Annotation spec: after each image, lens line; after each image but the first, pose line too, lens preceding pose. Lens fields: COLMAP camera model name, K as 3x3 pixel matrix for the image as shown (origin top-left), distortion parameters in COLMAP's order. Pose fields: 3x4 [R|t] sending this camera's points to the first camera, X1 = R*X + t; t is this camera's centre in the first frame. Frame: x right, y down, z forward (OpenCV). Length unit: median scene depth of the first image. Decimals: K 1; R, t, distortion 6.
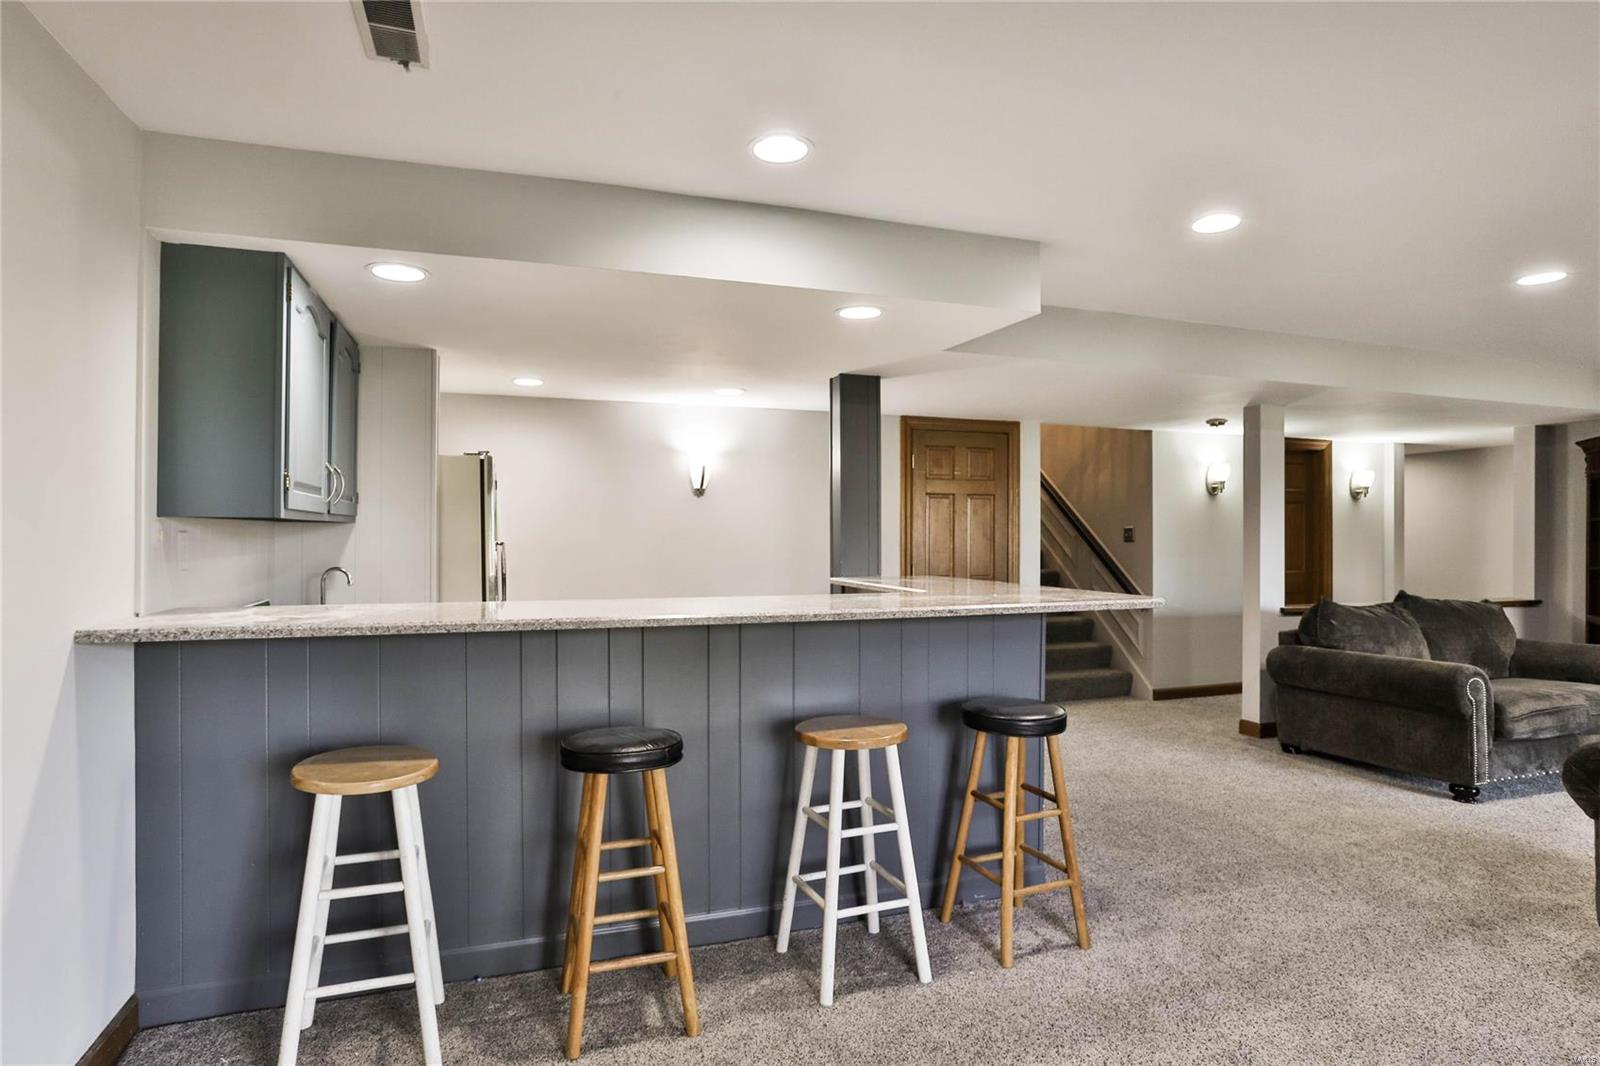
lens RADIAL K [[832.8, 0, 800.8], [0, 832.8, 529.5], [0, 0, 1]] dist [-0.058295, 0.035175]
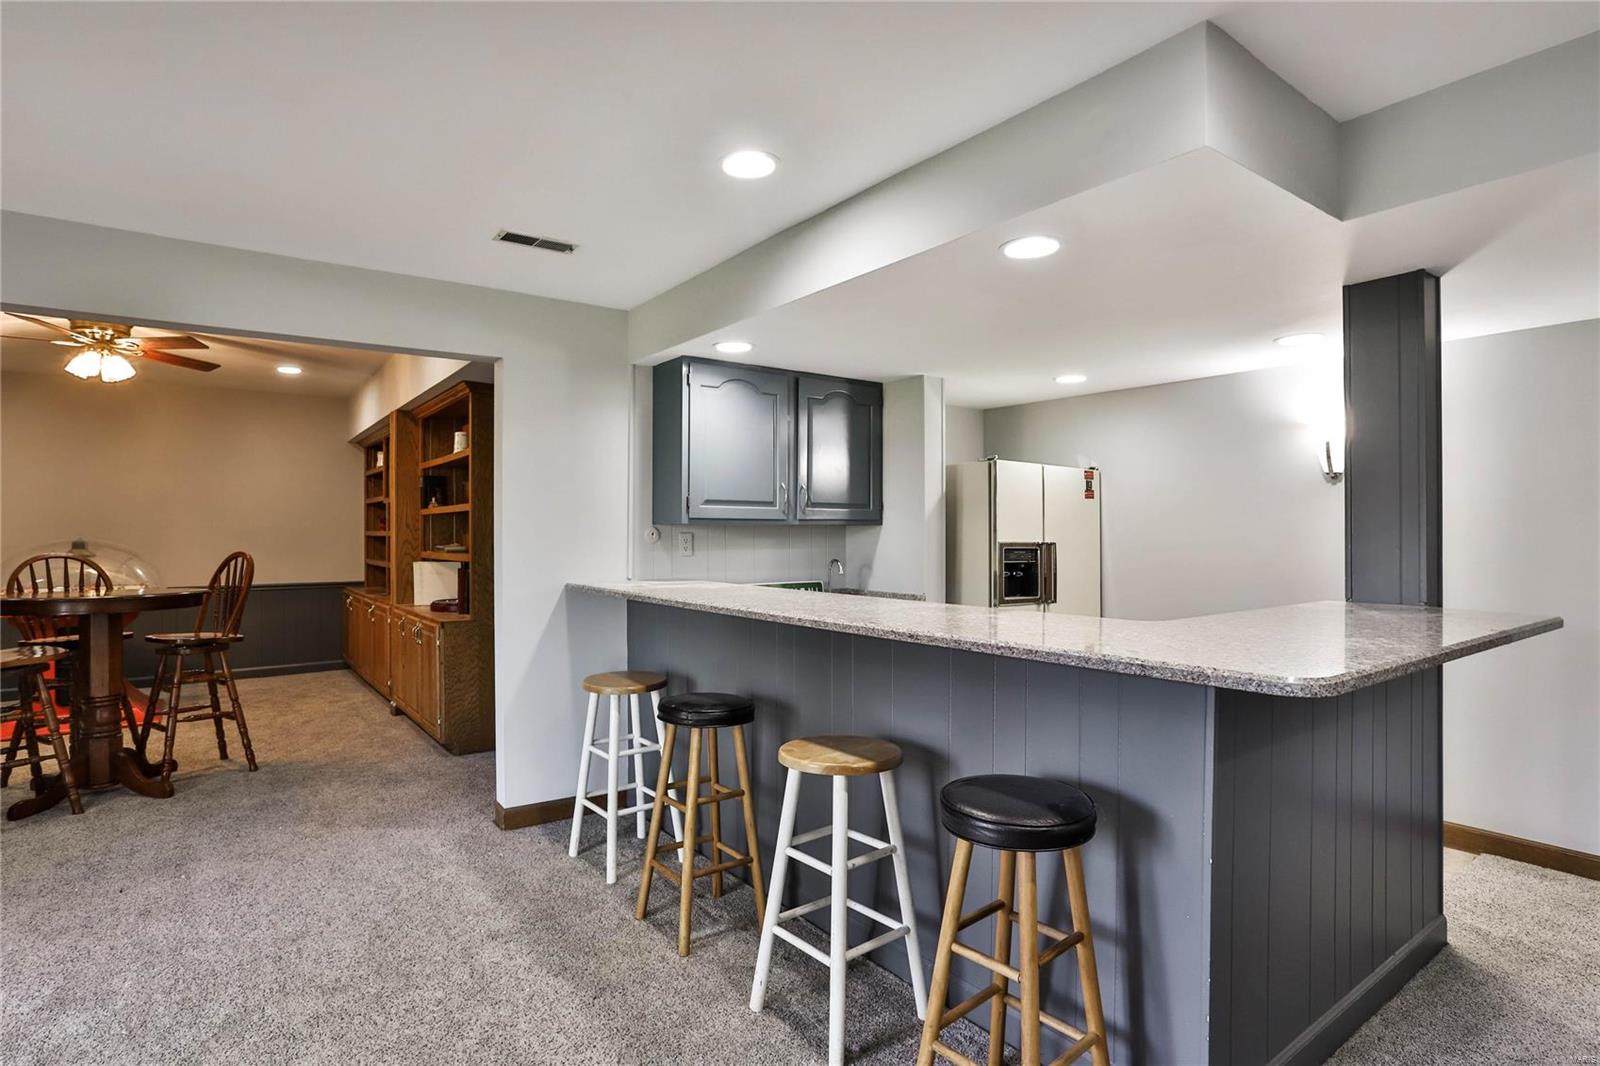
lens RADIAL K [[832.8, 0, 800.8], [0, 832.8, 529.5], [0, 0, 1]] dist [-0.058295, 0.035175]
pose [[0.304616, -0.004701, -0.952464, 0.988958], [0.004310, 0.999984, -0.003557, 0.002906], [0.952466, -0.003022, 0.304631, 0.752101]]
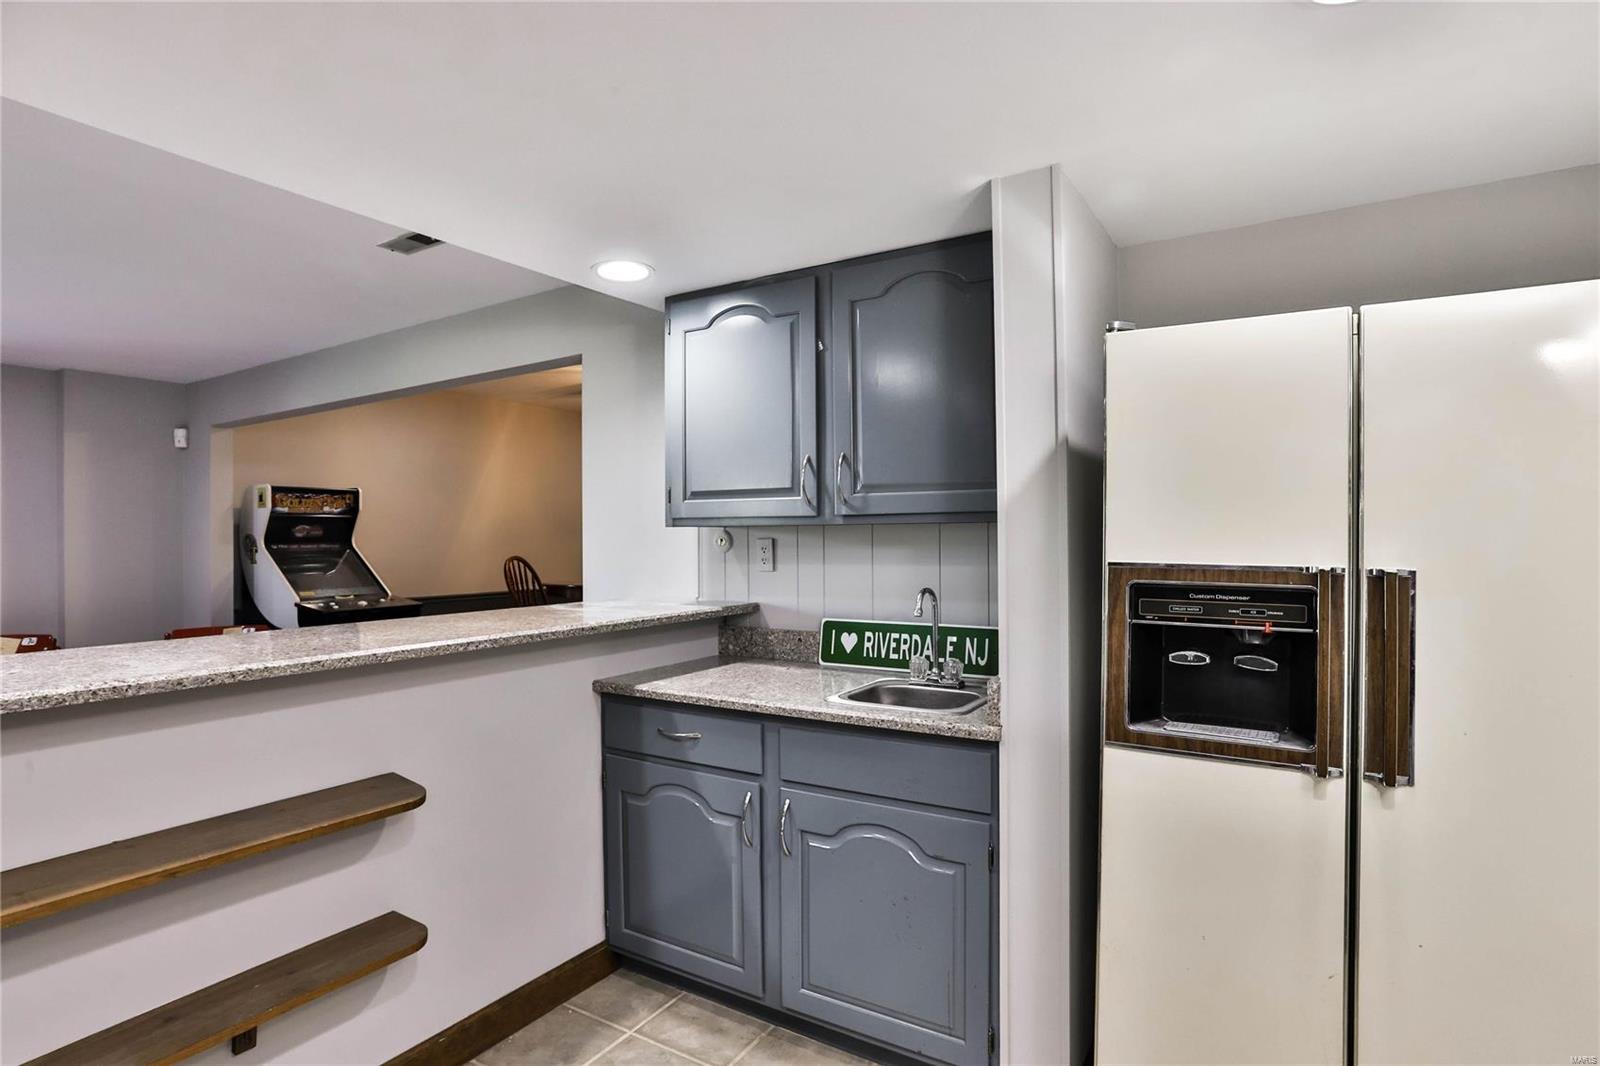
lens RADIAL K [[832.8, 0, 800.8], [0, 832.8, 529.5], [0, 0, 1]] dist [-0.058295, 0.035175]
pose [[-0.779762, -0.001891, -0.626074, -0.065154], [0.007228, 0.999902, -0.012022, 0.004677], [0.626035, -0.013899, -0.779671, 2.084798]]
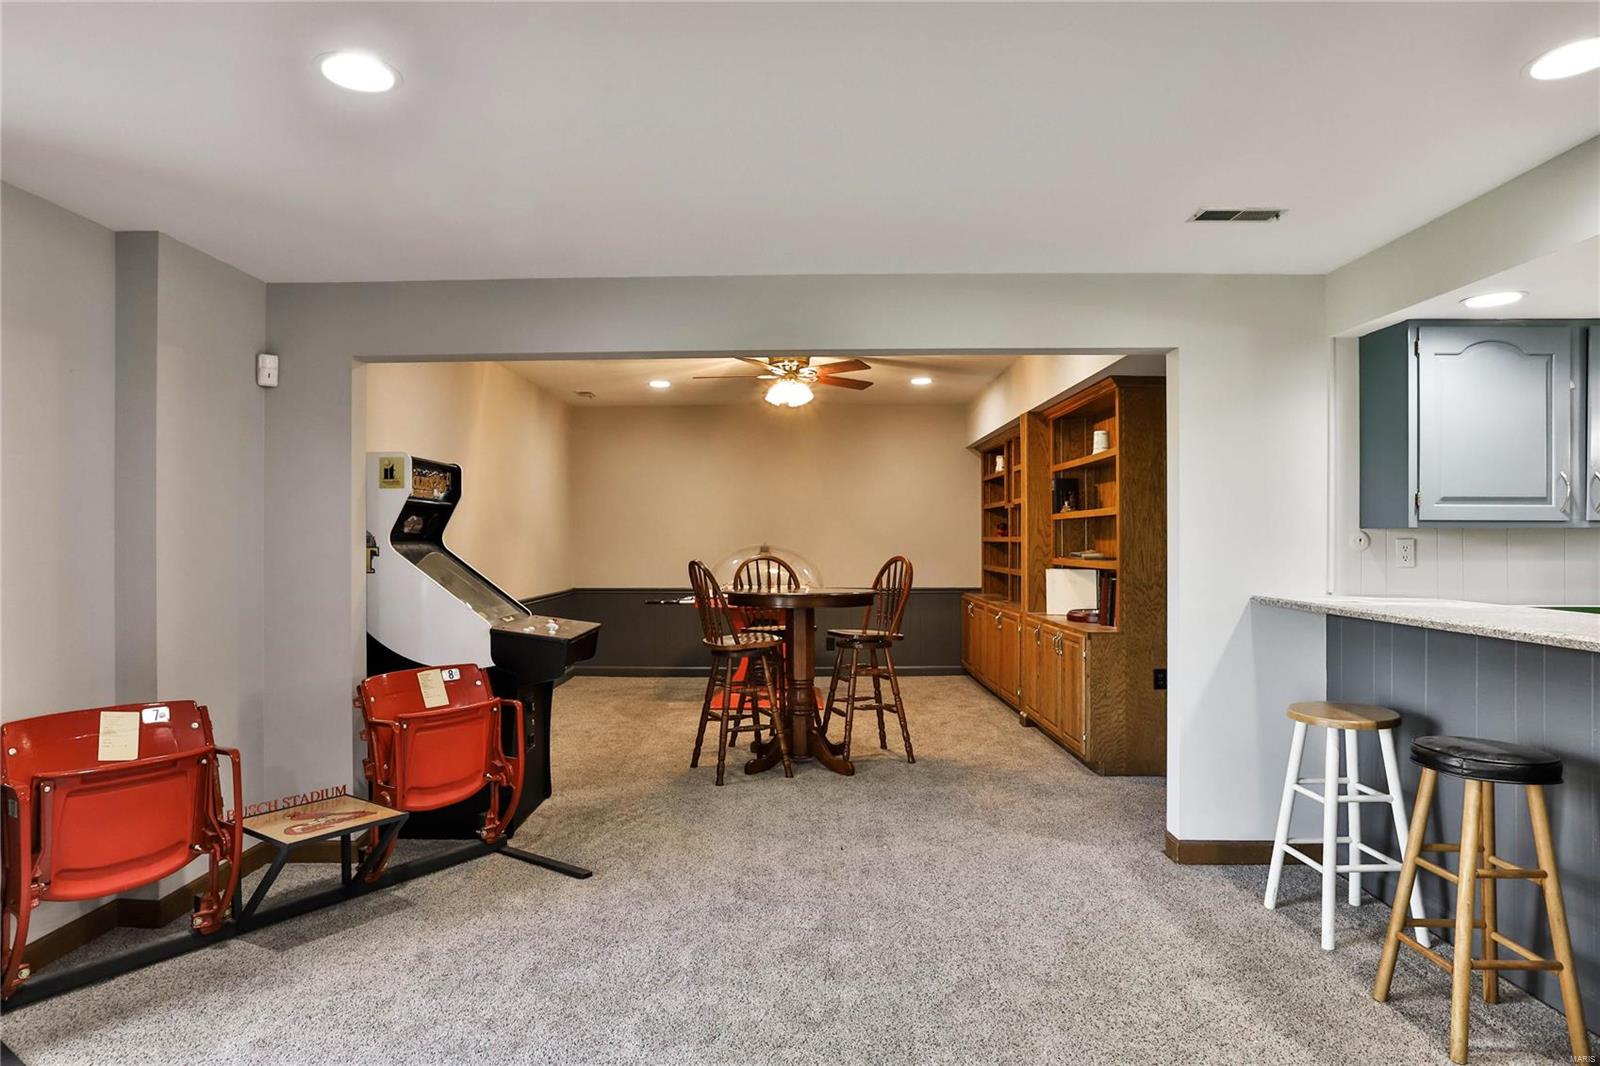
lens RADIAL K [[939.4, 0, 790.8], [0, 939.4, 534.6], [0, 0, 1]] dist [-0.041463, 0.036070]
pose [[-0.330708, -0.005767, -0.943716, 1.081831], [0.002151, 0.999974, -0.006865, 0.004458], [0.943731, -0.004301, -0.330687, 0.586692]]
